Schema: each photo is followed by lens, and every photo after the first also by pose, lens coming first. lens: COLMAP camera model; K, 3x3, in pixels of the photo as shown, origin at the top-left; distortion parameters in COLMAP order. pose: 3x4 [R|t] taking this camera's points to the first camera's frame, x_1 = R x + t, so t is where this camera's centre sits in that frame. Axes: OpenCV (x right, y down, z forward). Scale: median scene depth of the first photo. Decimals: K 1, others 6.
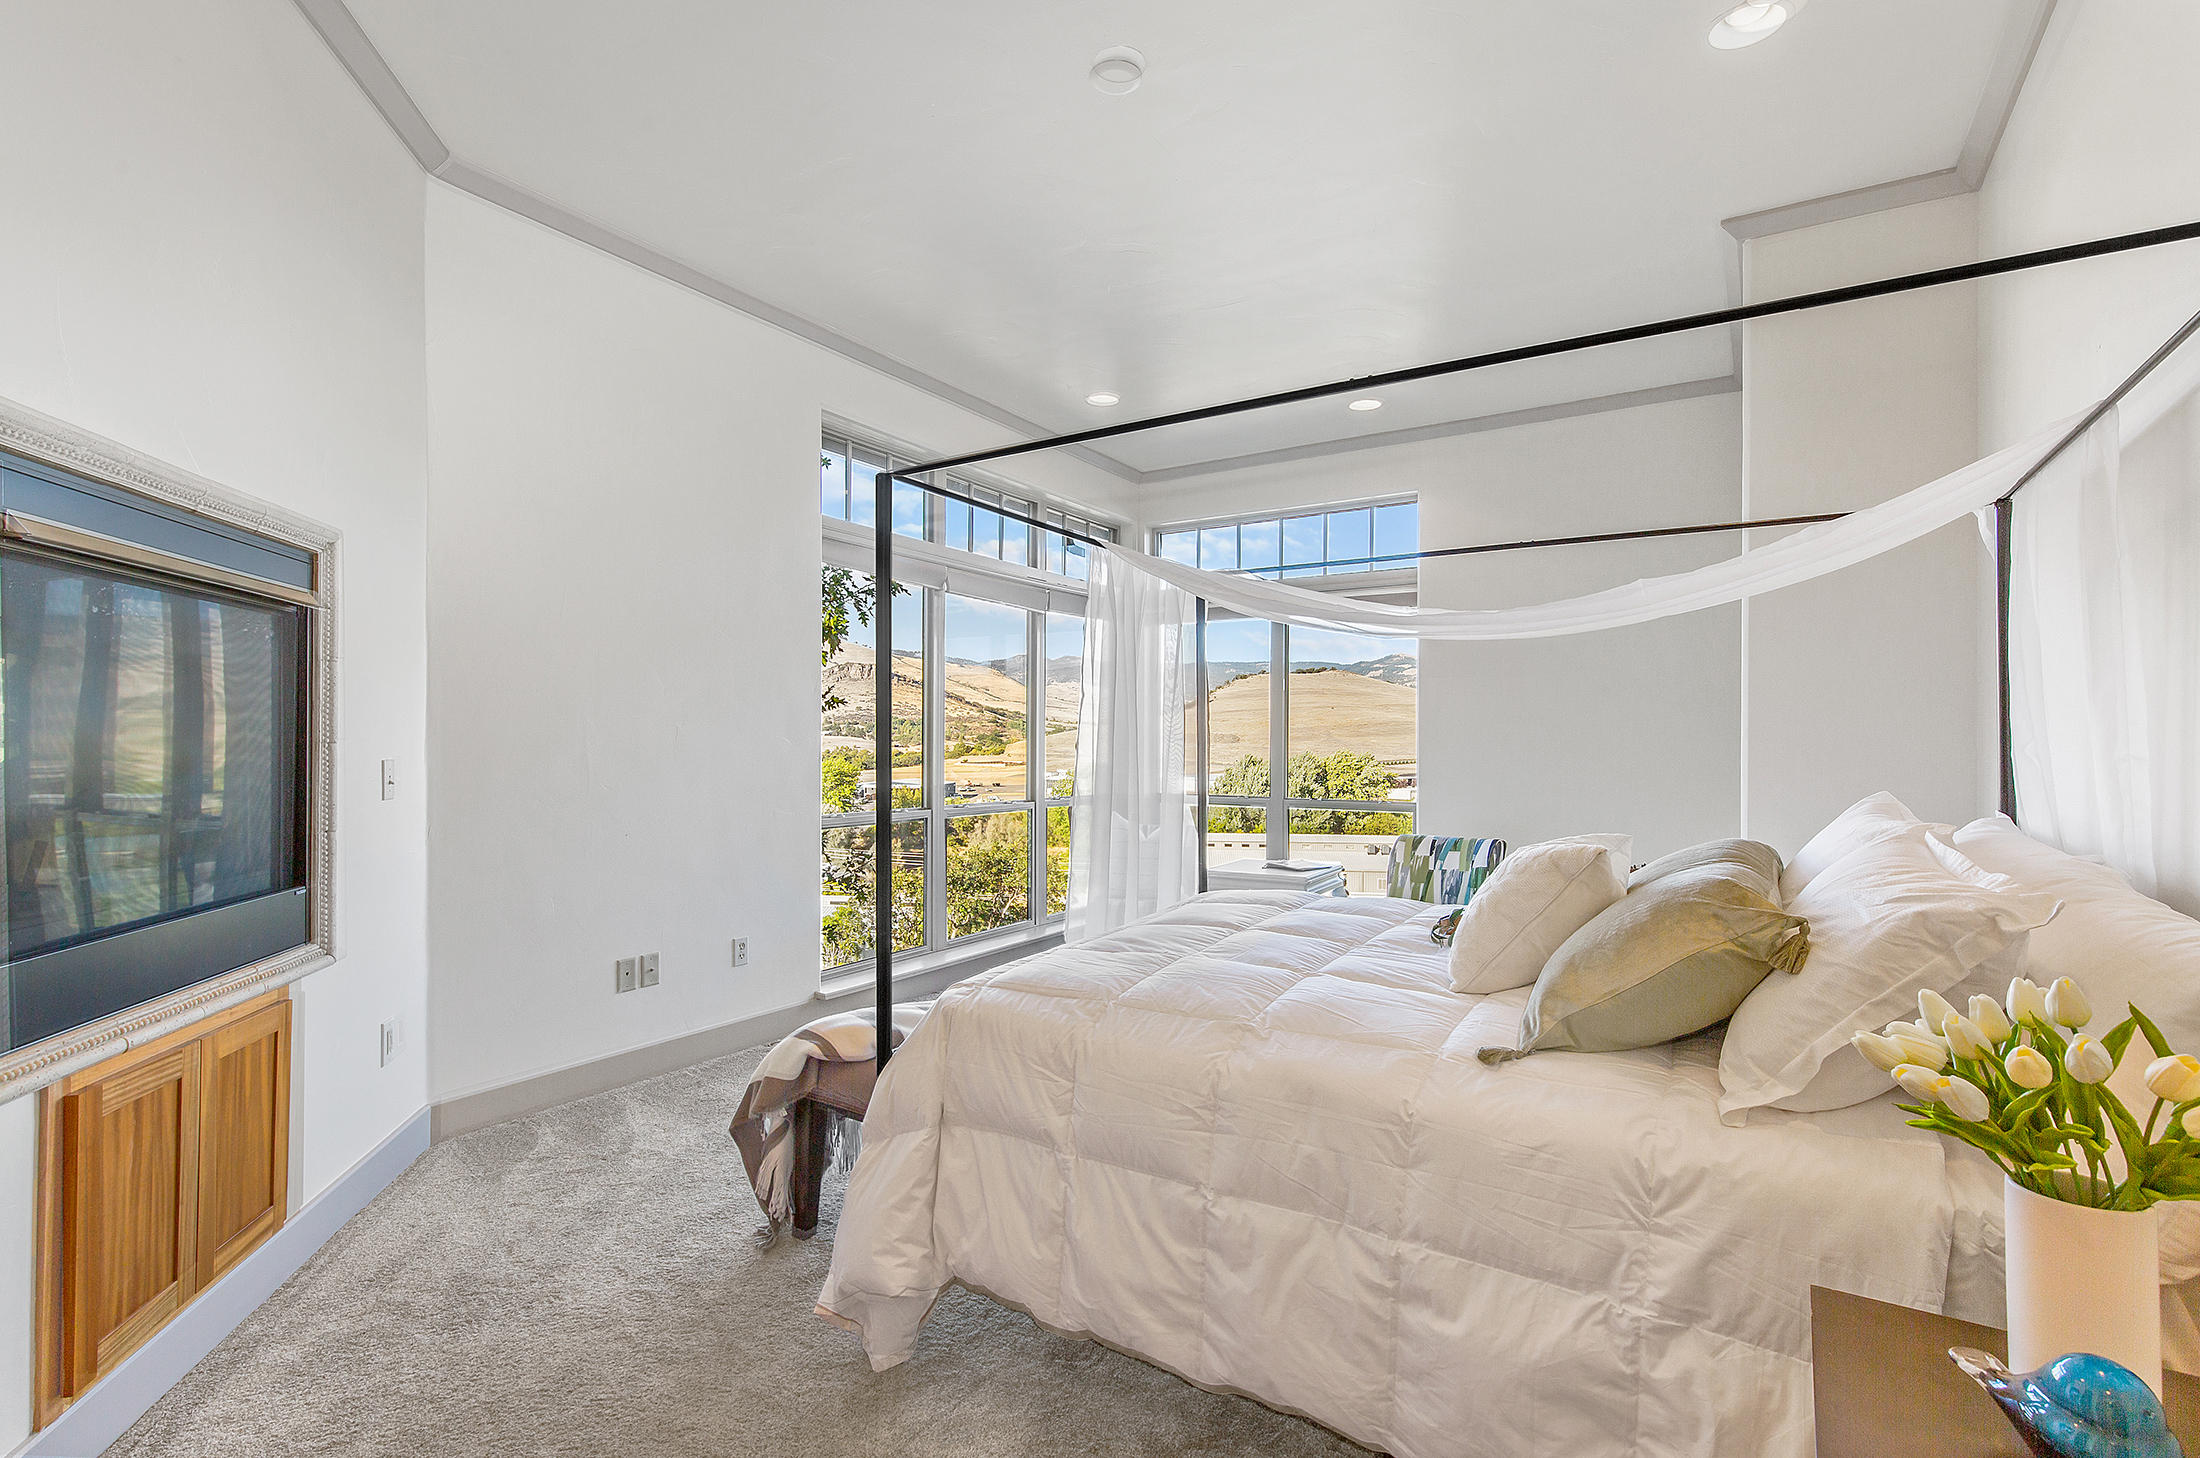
lens RADIAL K [[1034.6, 0, 1068.1], [0, 1034.6, 728.0], [0, 0, 1]] dist [0.001464, -0.000112]
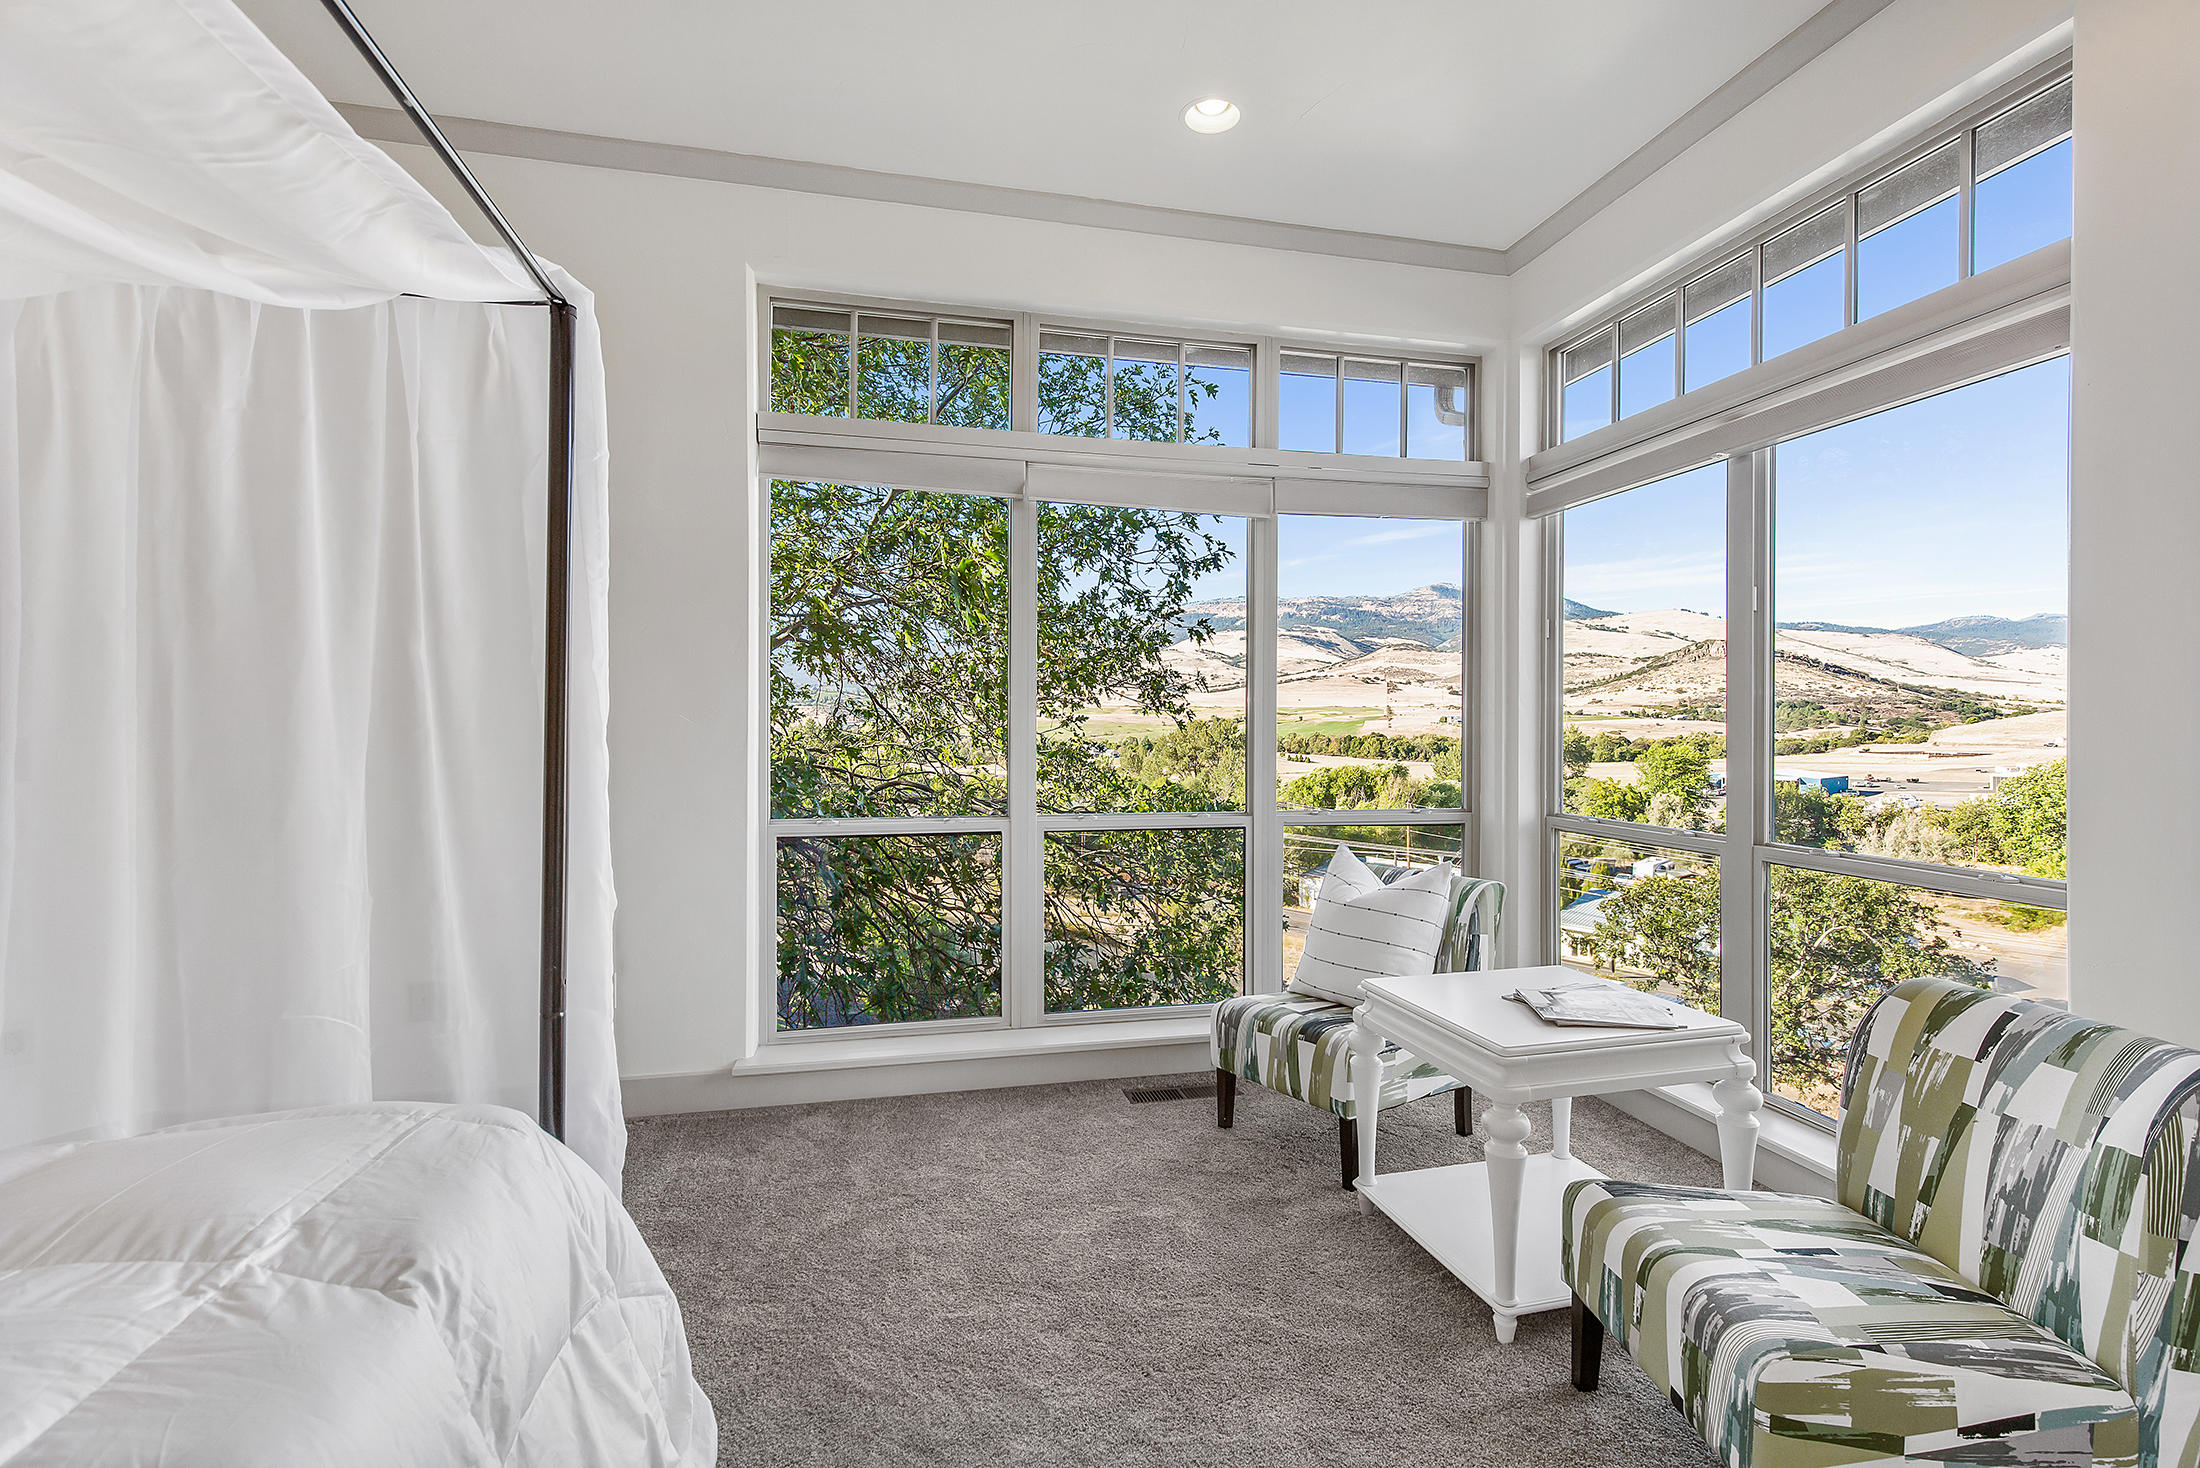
lens RADIAL K [[985.0, 0, 1101.1], [0, 985.0, 728.0], [0, 0, 1]] dist [0.001434, -0.000101]
pose [[0.722566, 0.002729, -0.691297, 0.359125], [0.007506, 0.999902, 0.011793, 0.011349], [0.691261, -0.013710, 0.722475, 0.570908]]
